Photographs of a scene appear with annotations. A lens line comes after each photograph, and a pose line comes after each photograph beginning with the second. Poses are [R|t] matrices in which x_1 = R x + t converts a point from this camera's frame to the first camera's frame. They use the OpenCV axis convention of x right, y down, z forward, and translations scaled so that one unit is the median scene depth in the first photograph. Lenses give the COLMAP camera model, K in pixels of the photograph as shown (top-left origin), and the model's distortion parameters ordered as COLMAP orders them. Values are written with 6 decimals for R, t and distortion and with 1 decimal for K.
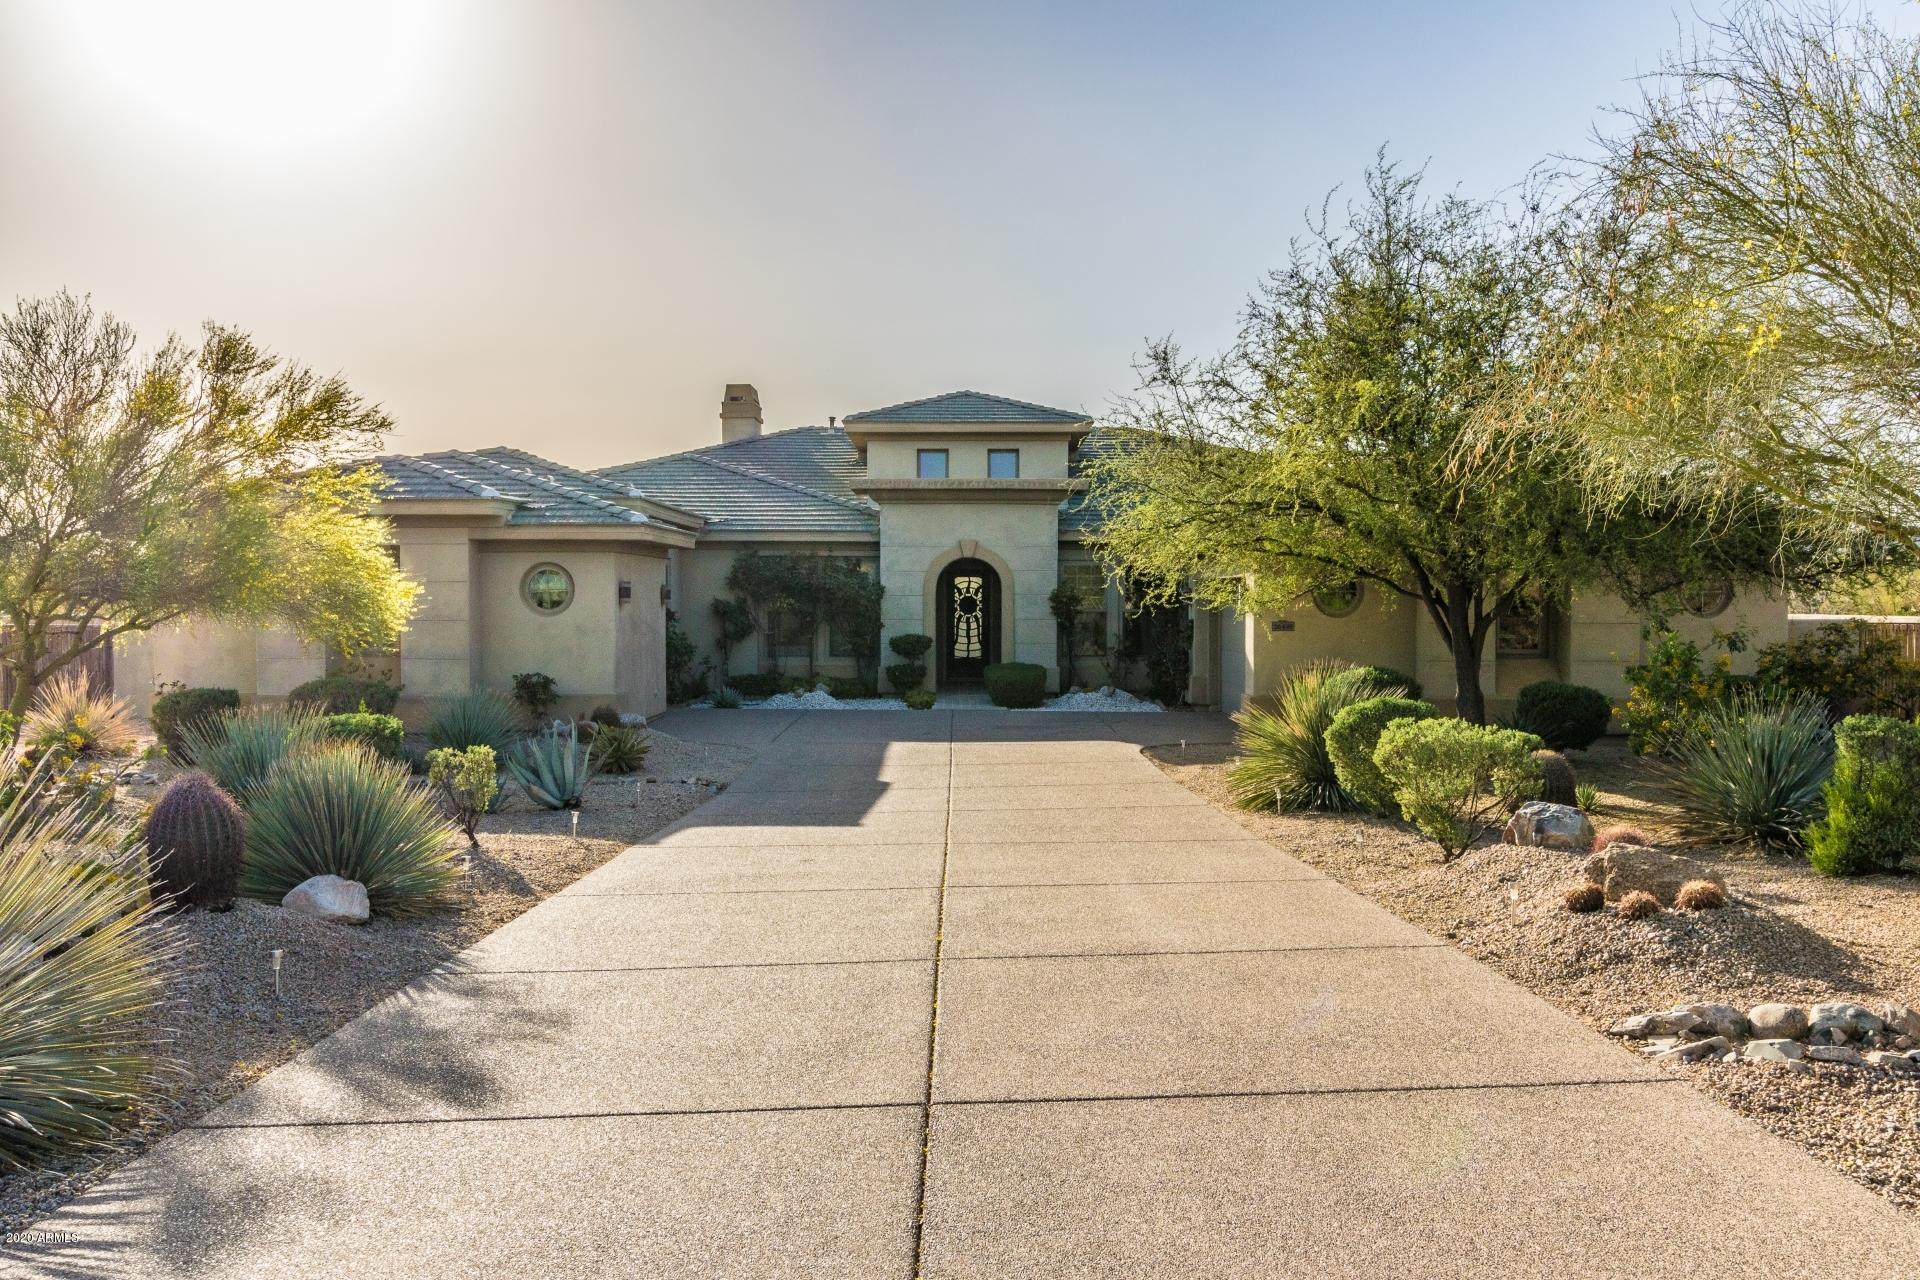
lens RADIAL K [[1685.6, 0, 959.6], [0, 1685.6, 635.8], [0, 0, 1]] dist [-0.007147, 0.000773]
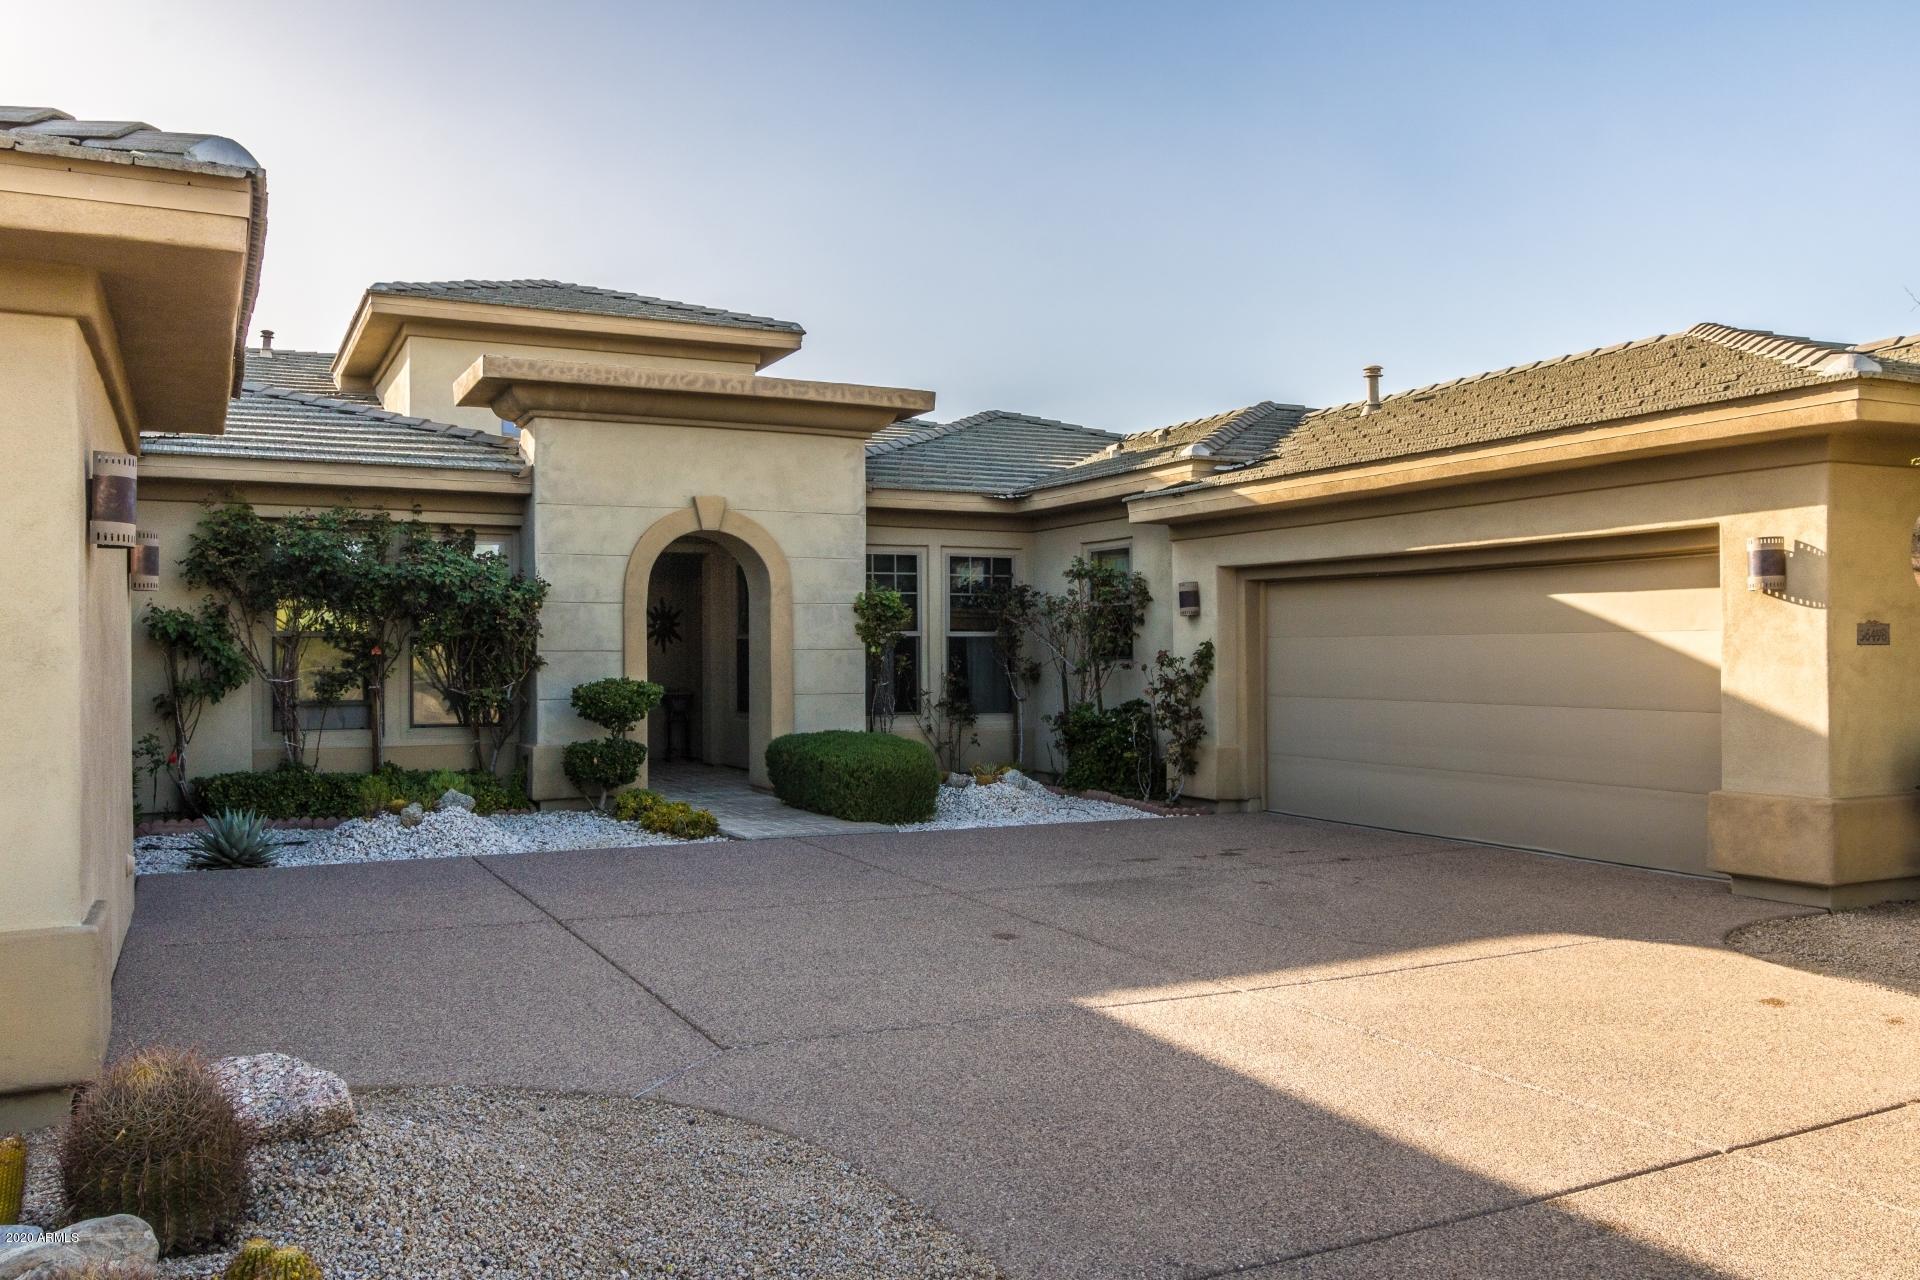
lens RADIAL K [[1516.0, 0, 961.8], [0, 1516.0, 646.2], [0, 0, 1]] dist [-0.002573, -0.010646]
pose [[0.889250, -0.003011, 0.457411, -0.138853], [0.016847, 0.999515, -0.026173, 0.002601], [-0.457110, 0.030980, 0.888870, 0.548366]]
